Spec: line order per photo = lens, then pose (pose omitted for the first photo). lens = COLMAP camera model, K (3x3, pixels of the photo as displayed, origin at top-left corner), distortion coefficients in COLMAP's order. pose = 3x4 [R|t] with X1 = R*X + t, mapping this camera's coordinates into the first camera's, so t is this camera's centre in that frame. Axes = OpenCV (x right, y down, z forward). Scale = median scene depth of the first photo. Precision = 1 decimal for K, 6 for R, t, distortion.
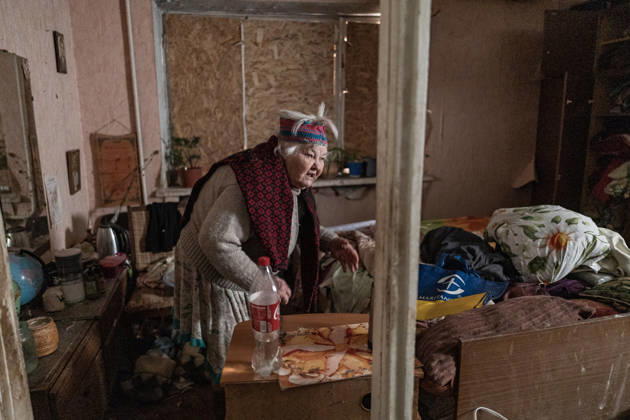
lens RADIAL K [[436.8, 0, 311.7], [0, 436.8, 209.9], [0, 0, 1]] dist [-0.006683, -0.003342]
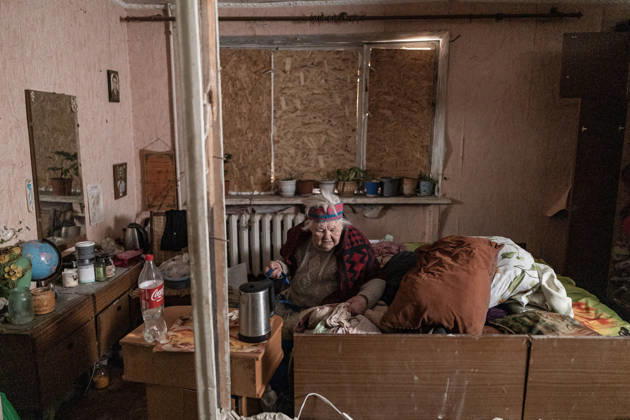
lens RADIAL K [[467.0, 0, 312.6], [0, 467.0, 208.9], [0, 0, 1]] dist [0.003128, -0.001235]
pose [[0.965071, 0.059021, -0.255252, 0.265601], [-0.066000, 0.997641, -0.018858, -0.015829], [0.253537, 0.035046, 0.966691, -0.114598]]
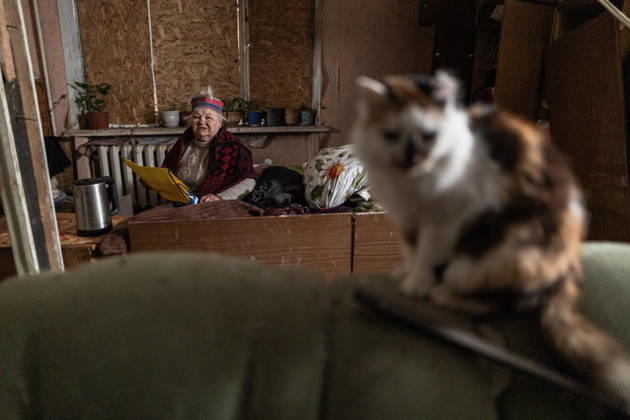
lens RADIAL K [[442.9, 0, 315.0], [0, 442.9, 210.0], [0, 0, 1]] dist [0.000552, -0.003857]
pose [[0.995765, 0.041074, -0.082255, 0.366594], [-0.035732, 0.997219, 0.065398, 0.057962], [0.084712, -0.062182, 0.994463, -0.090708]]
